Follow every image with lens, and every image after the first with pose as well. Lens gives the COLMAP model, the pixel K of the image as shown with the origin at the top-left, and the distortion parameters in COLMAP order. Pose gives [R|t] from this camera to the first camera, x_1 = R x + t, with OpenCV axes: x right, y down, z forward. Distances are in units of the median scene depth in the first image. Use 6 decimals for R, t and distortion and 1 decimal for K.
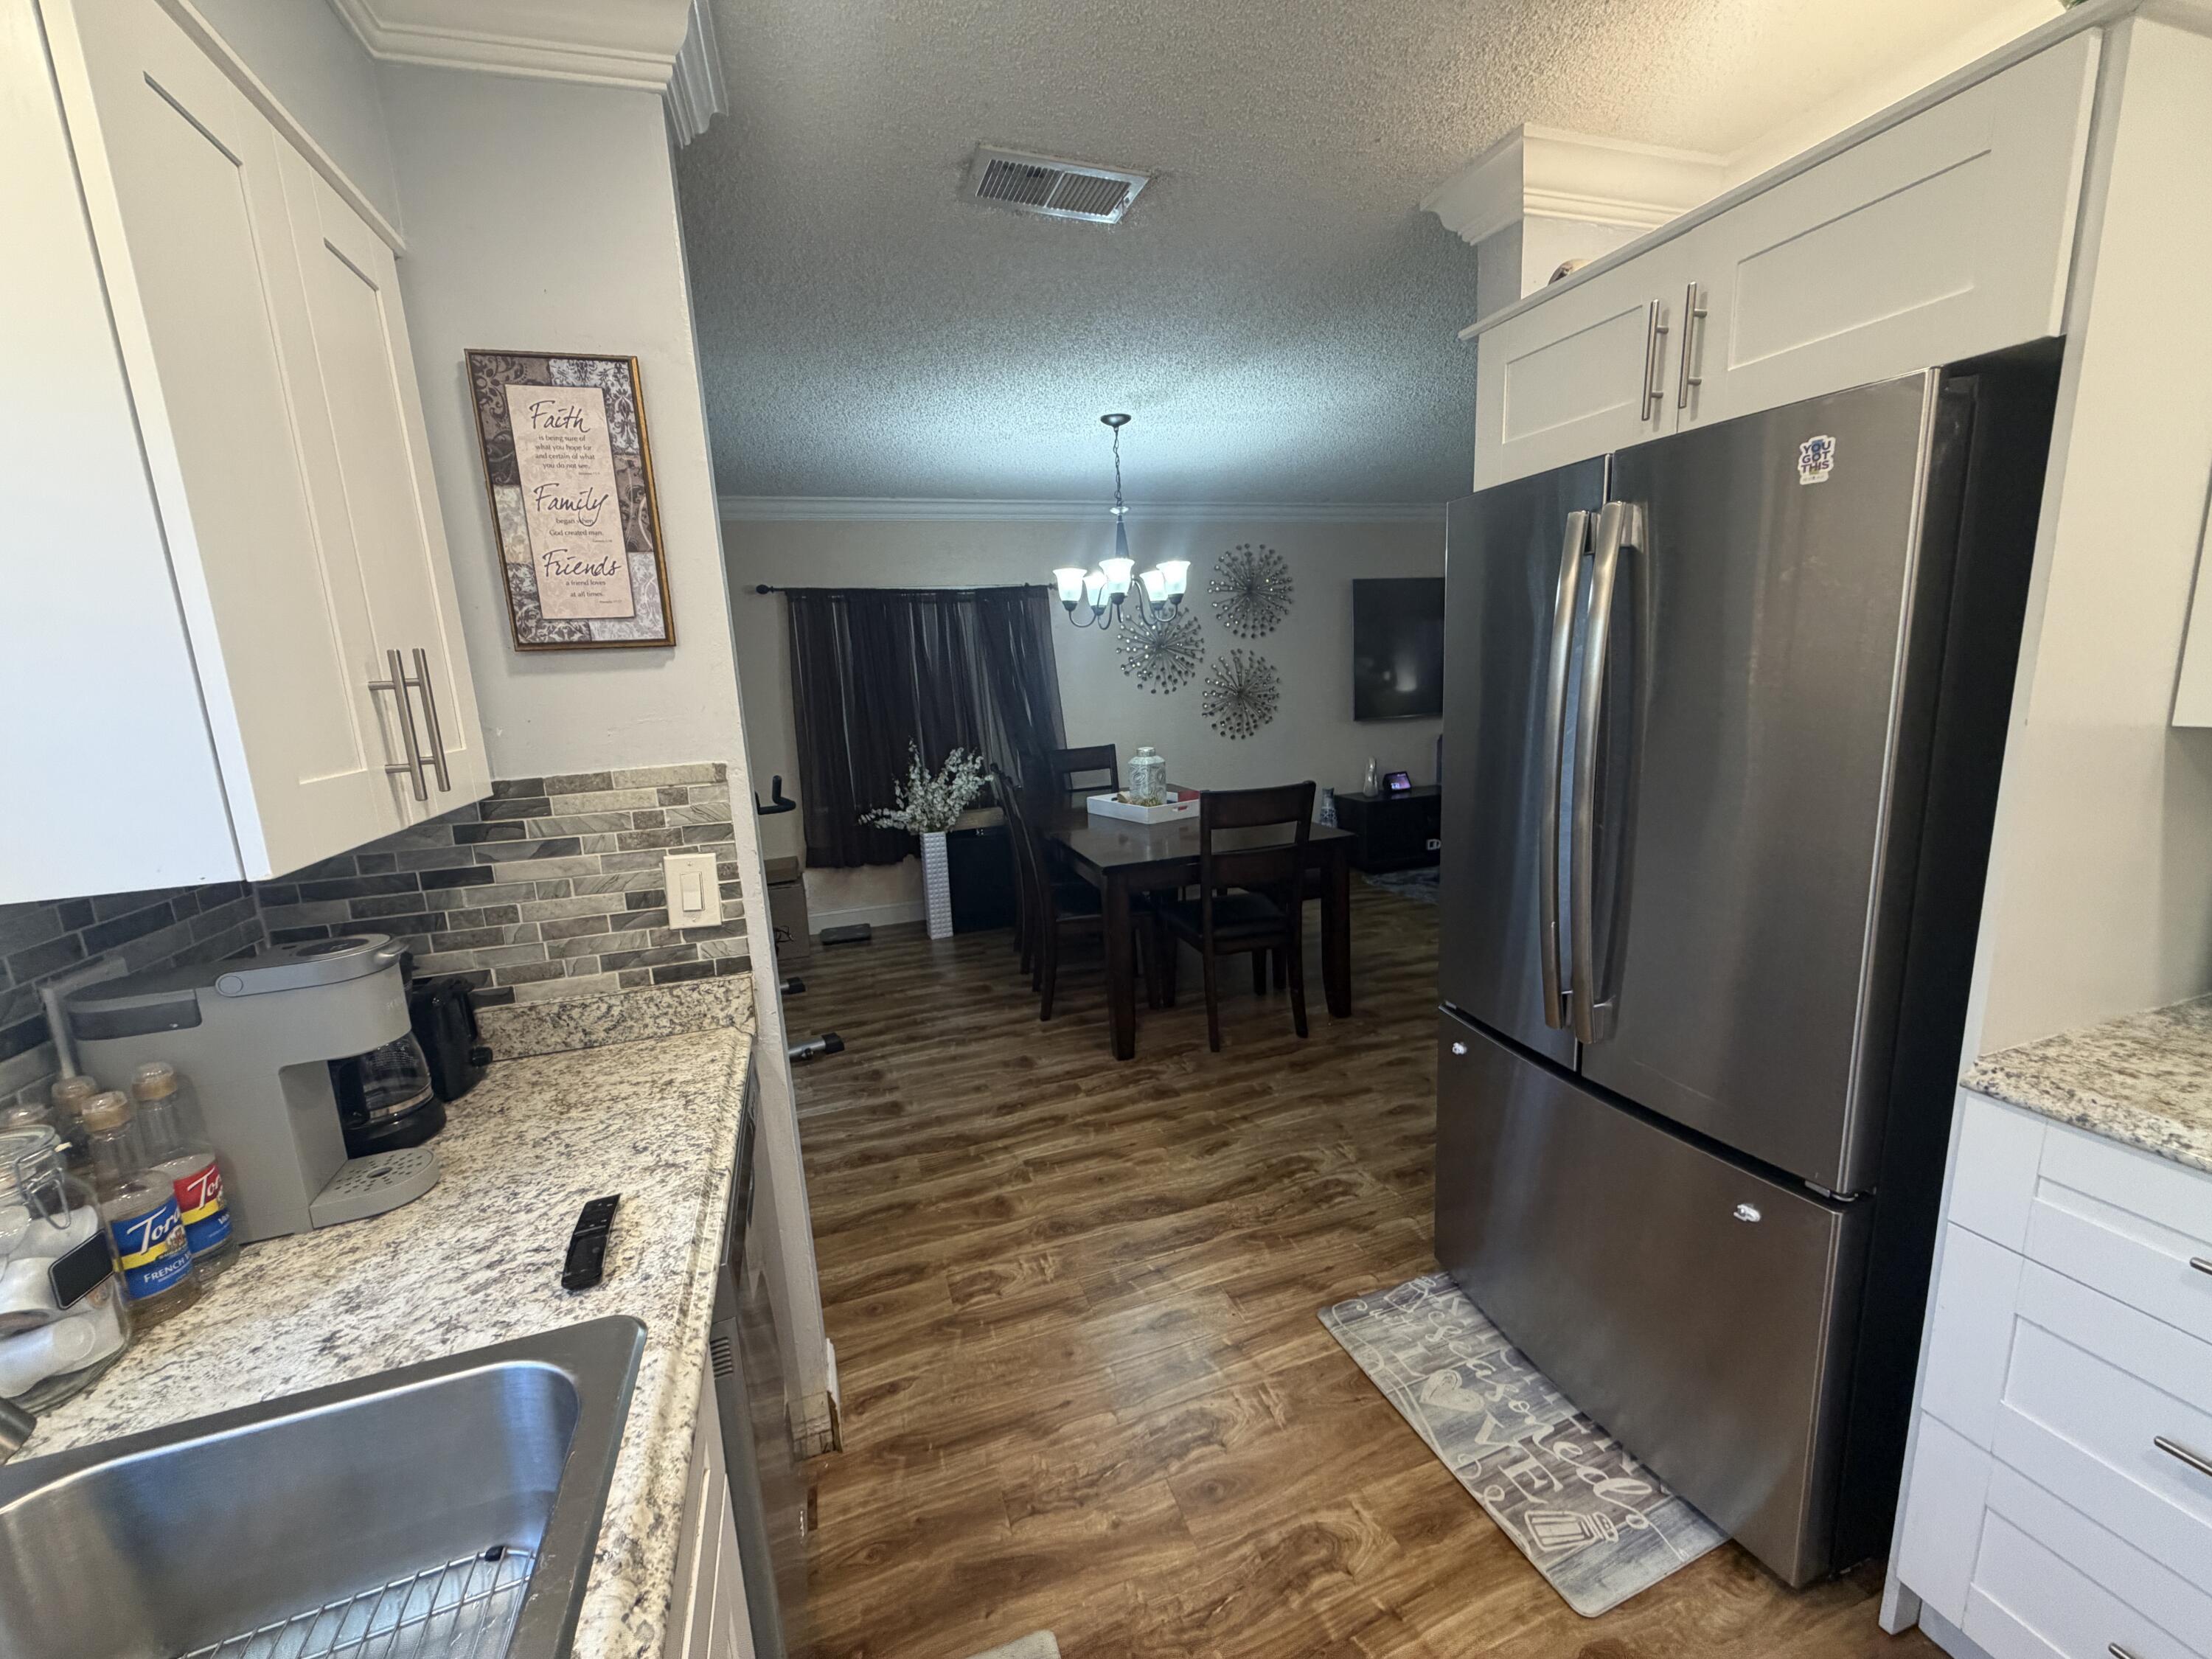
lens RADIAL K [[883.7, 0, 1100.5], [0, 883.7, 832.4], [0, 0, 1]] dist [0.000216, 0.000525]
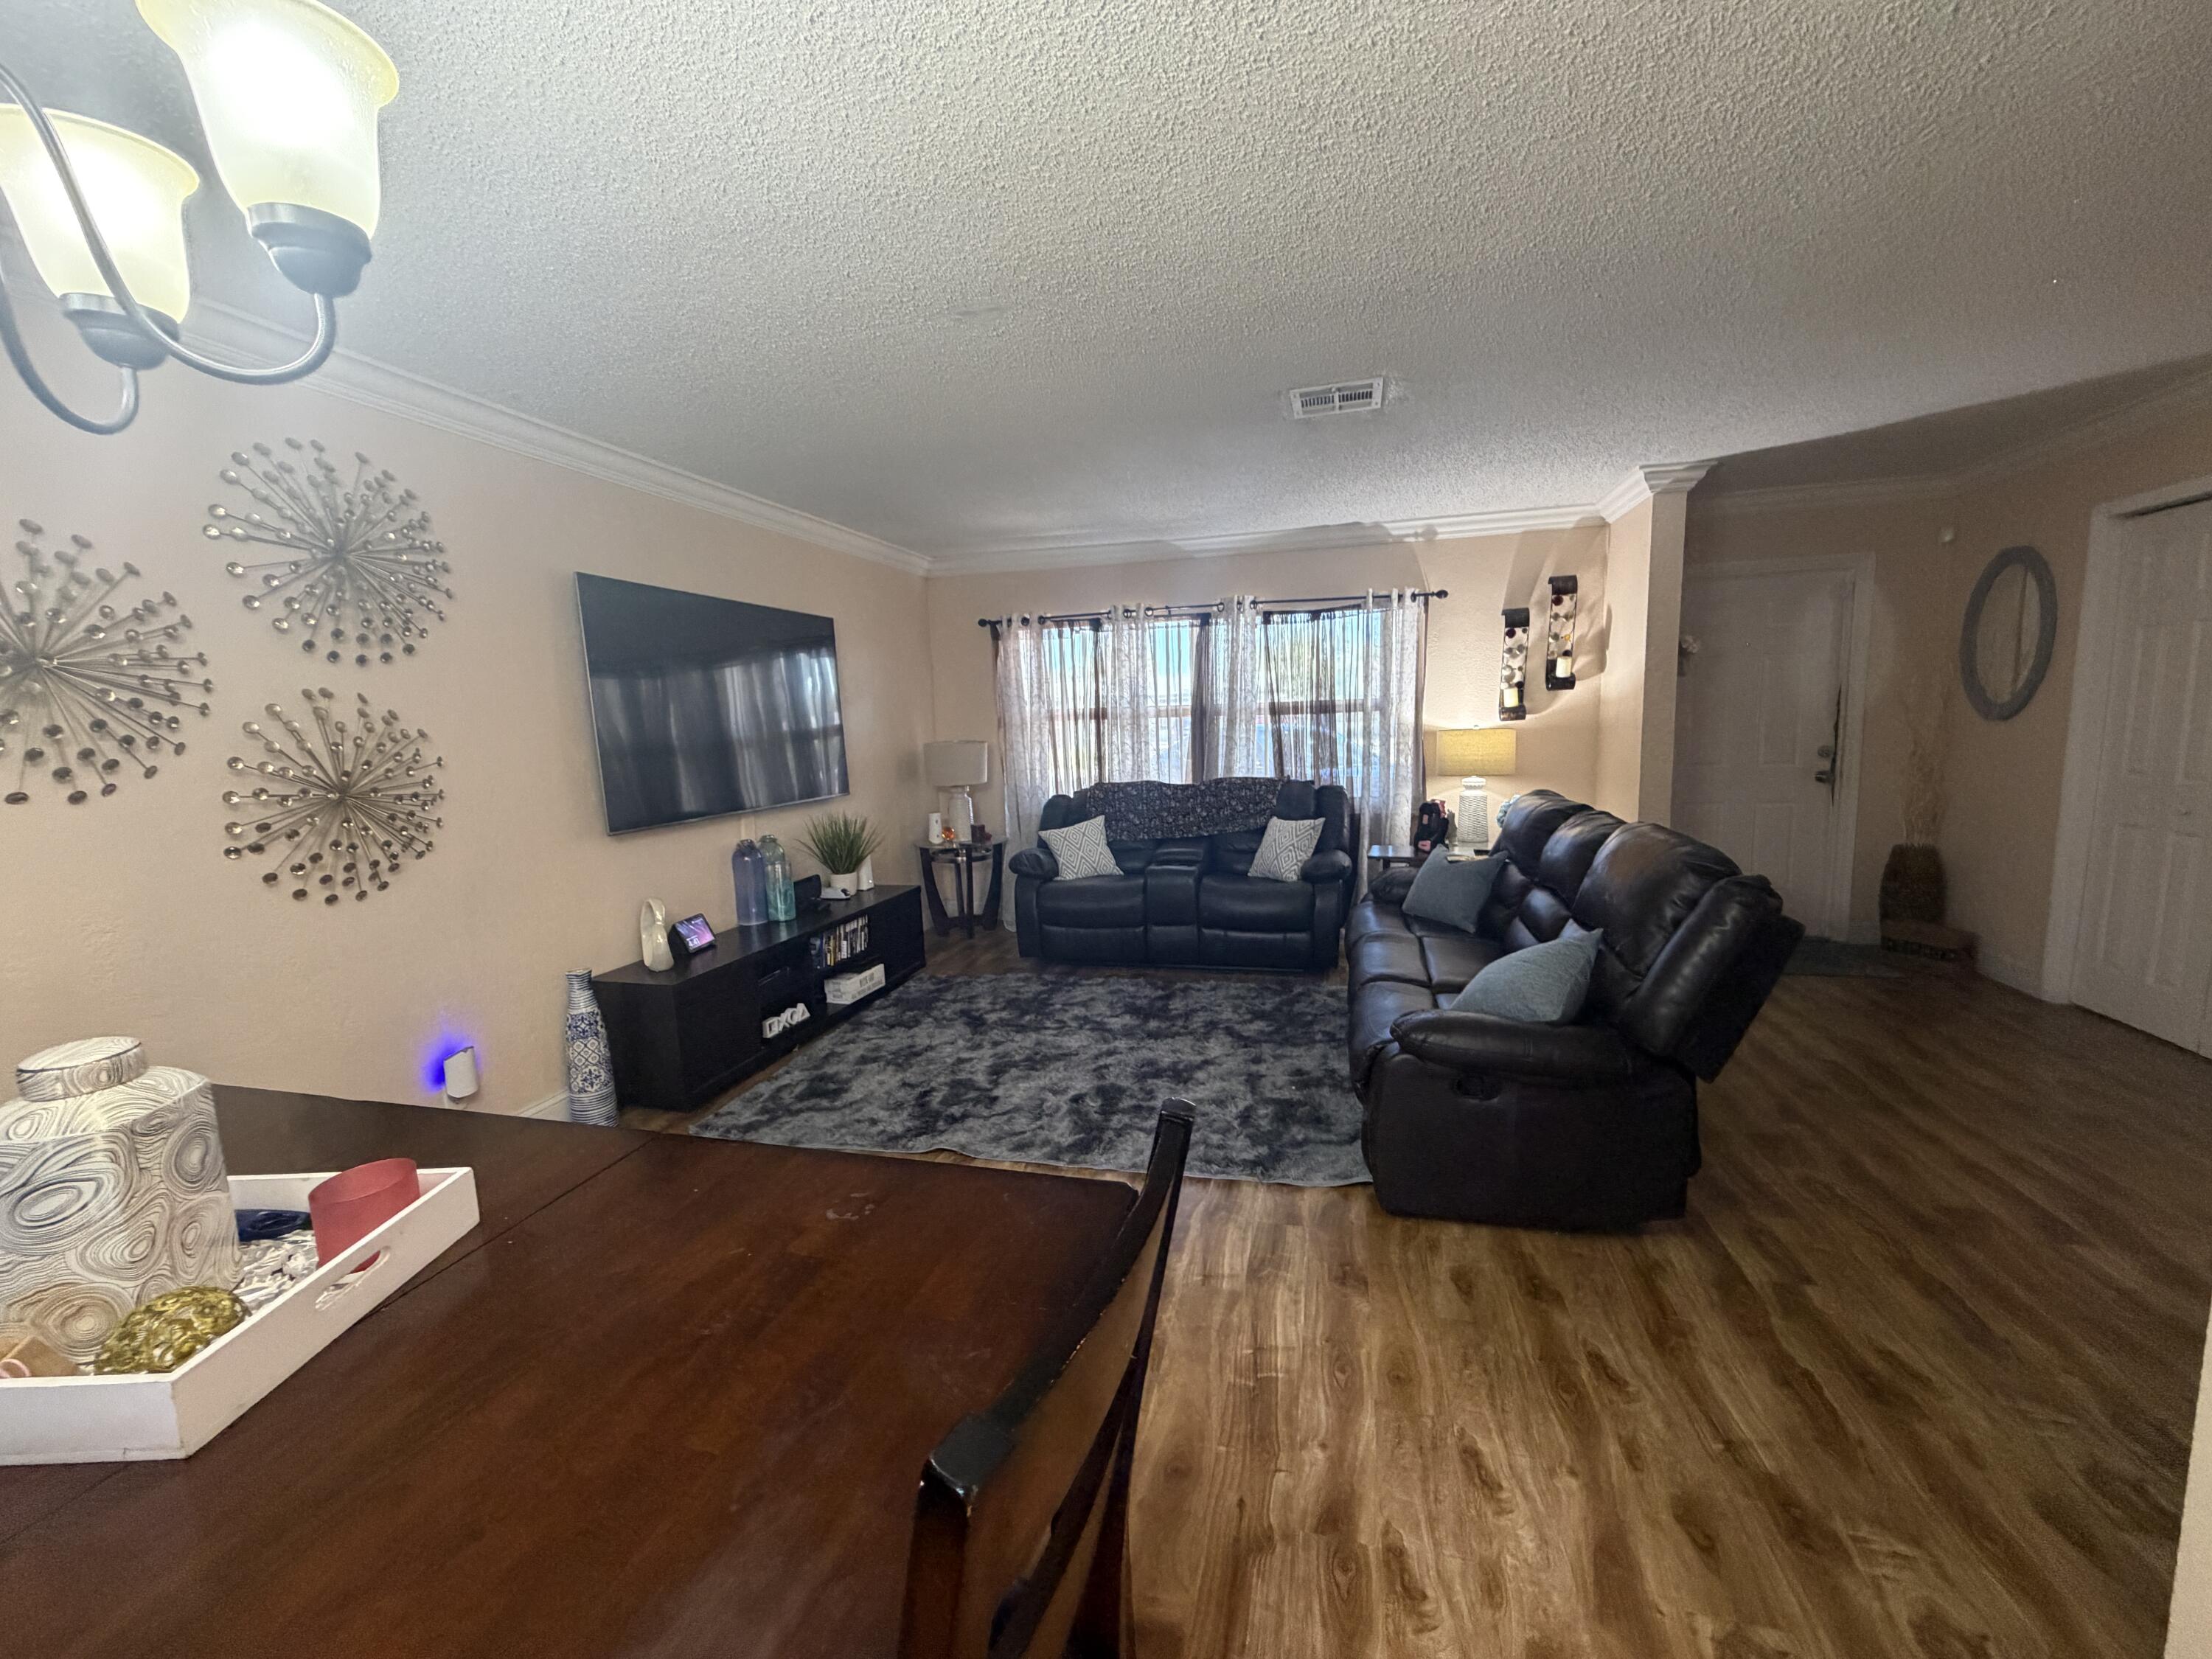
lens RADIAL K [[883.7, 0, 1101.2], [0, 883.7, 834.3], [0, 0, 1]] dist [0.000216, 0.000525]
pose [[0.553380, -0.077097, 0.829353, 0.015889], [0.155547, 0.987756, -0.011966, -0.131504], [-0.818276, 0.135625, 0.558596, 0.807323]]
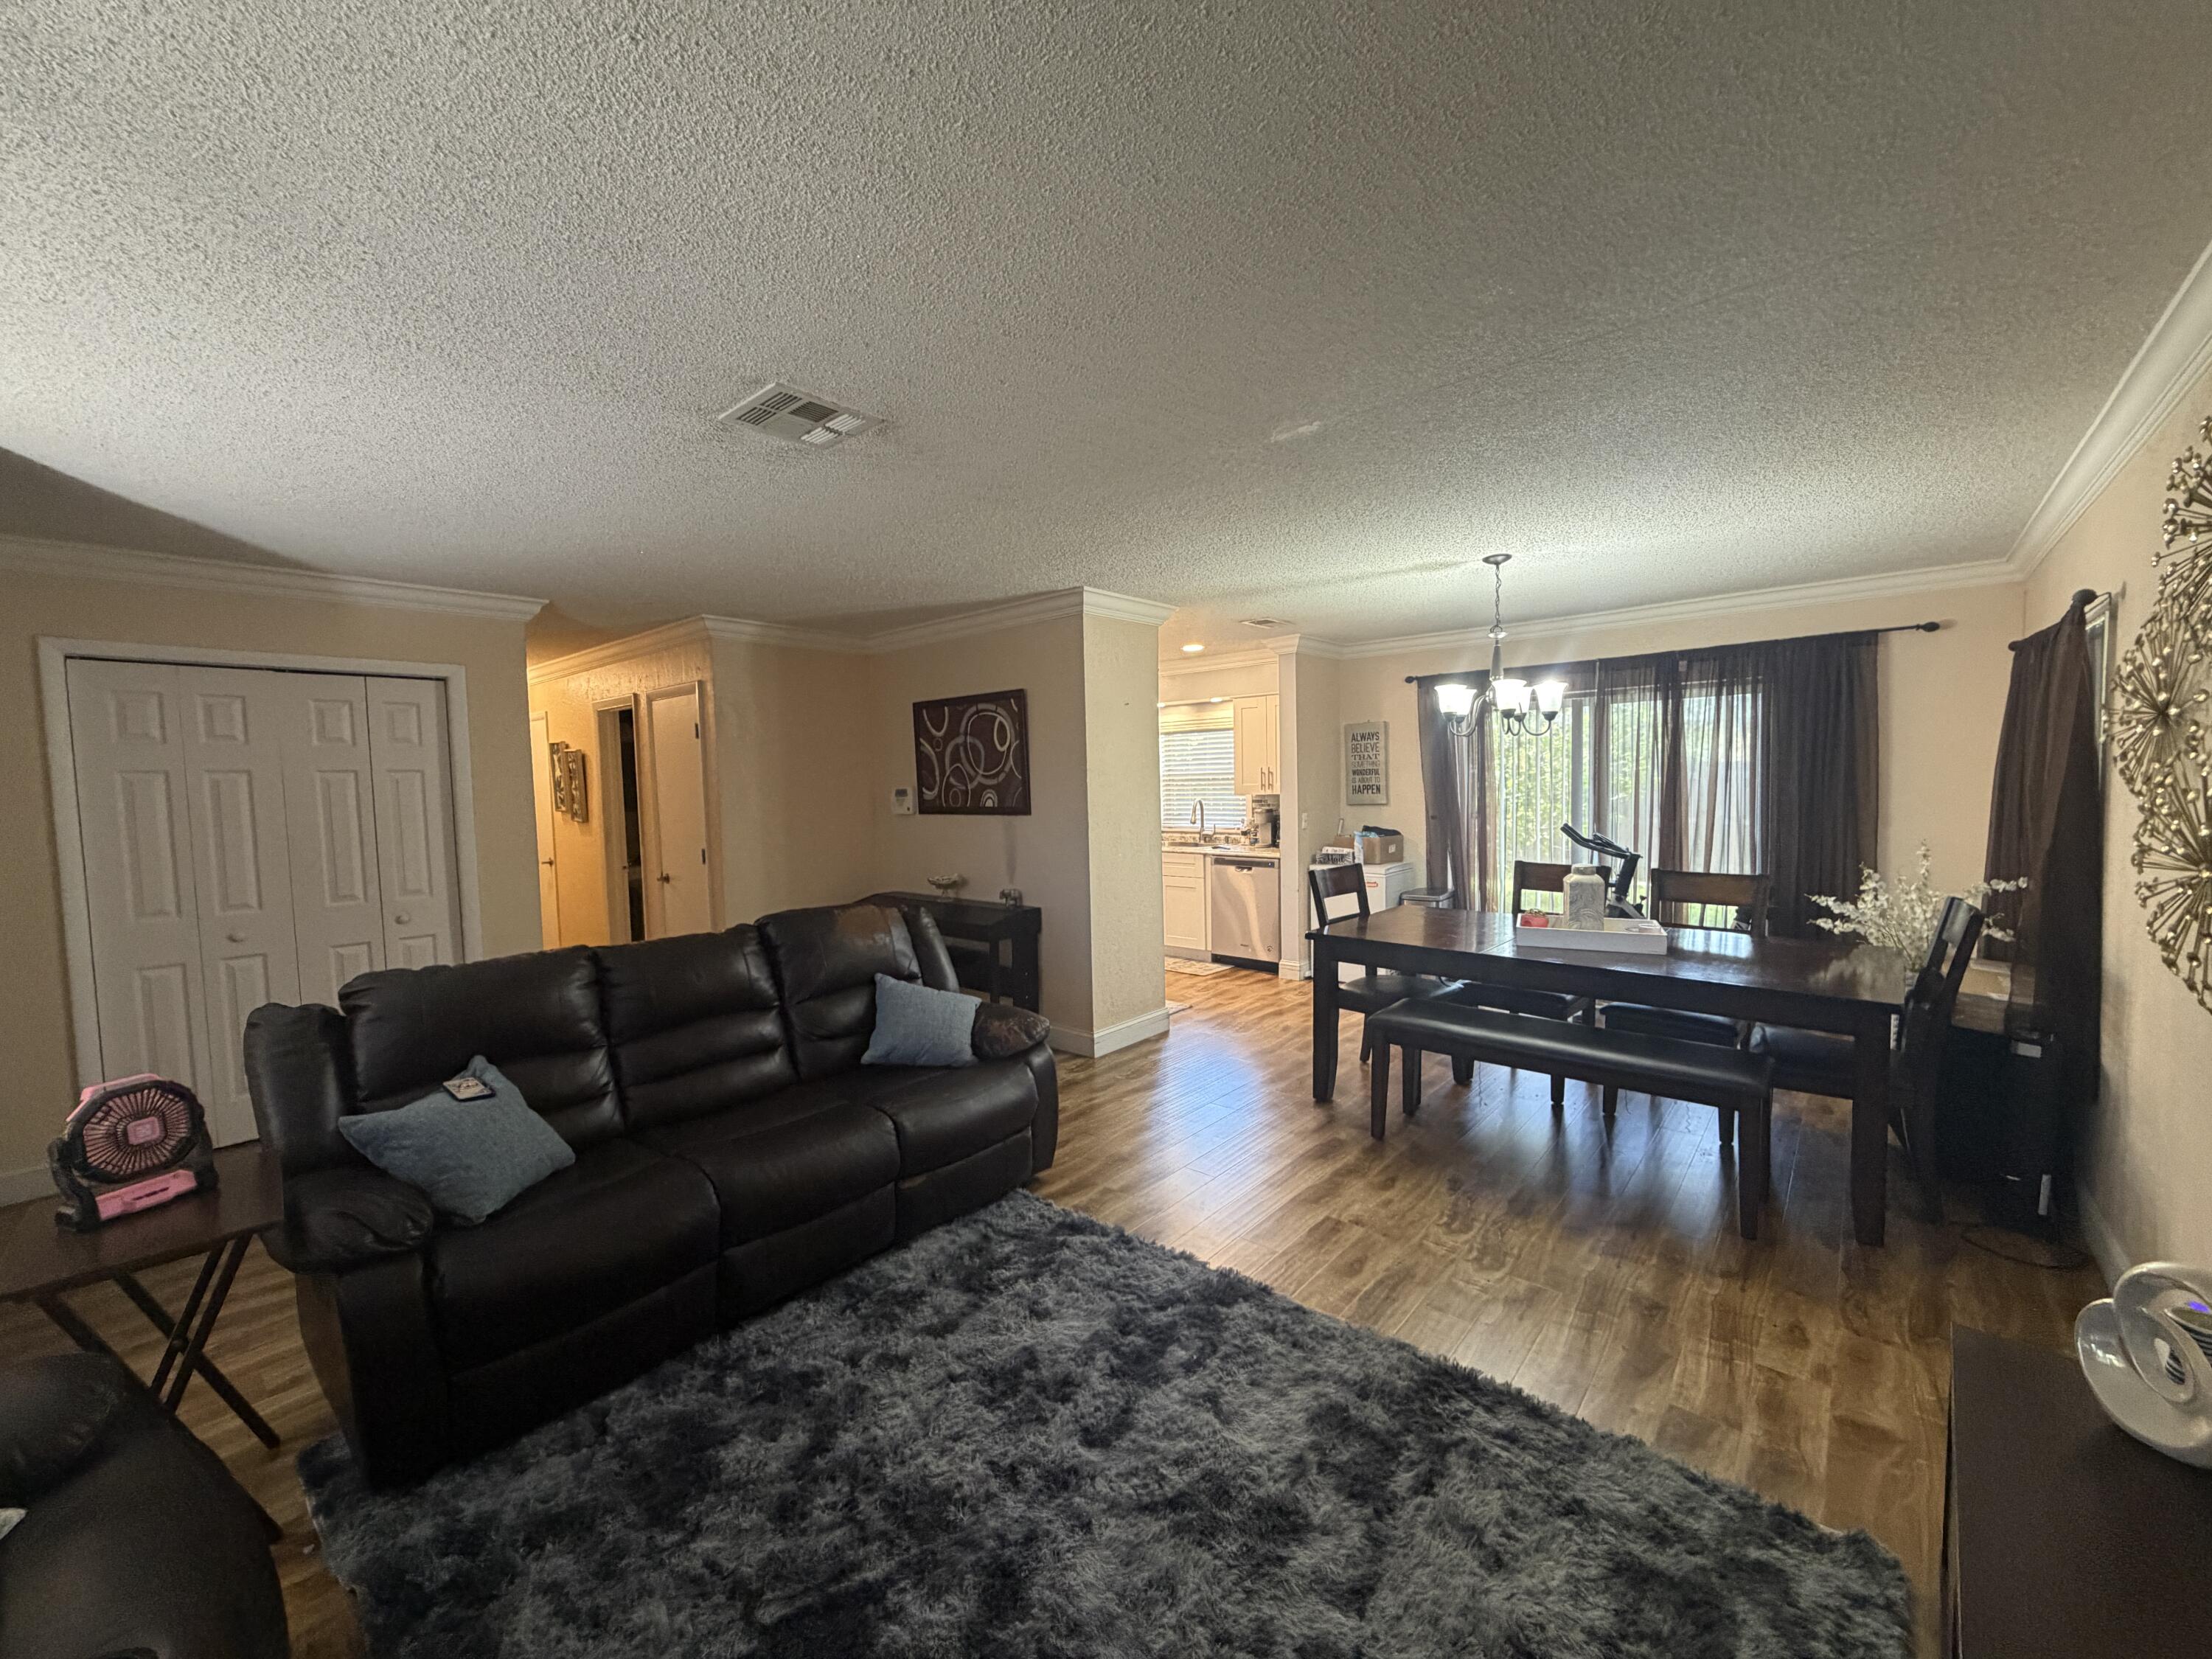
lens RADIAL K [[883.7, 0, 1107.2], [0, 883.7, 838.4], [0, 0, 1]] dist [0.000216, 0.000525]
pose [[-0.859532, 0.106728, -0.499814, 1.065305], [-0.026134, 0.967495, 0.251538, -0.395660], [0.510413, 0.229267, -0.828803, 1.779170]]
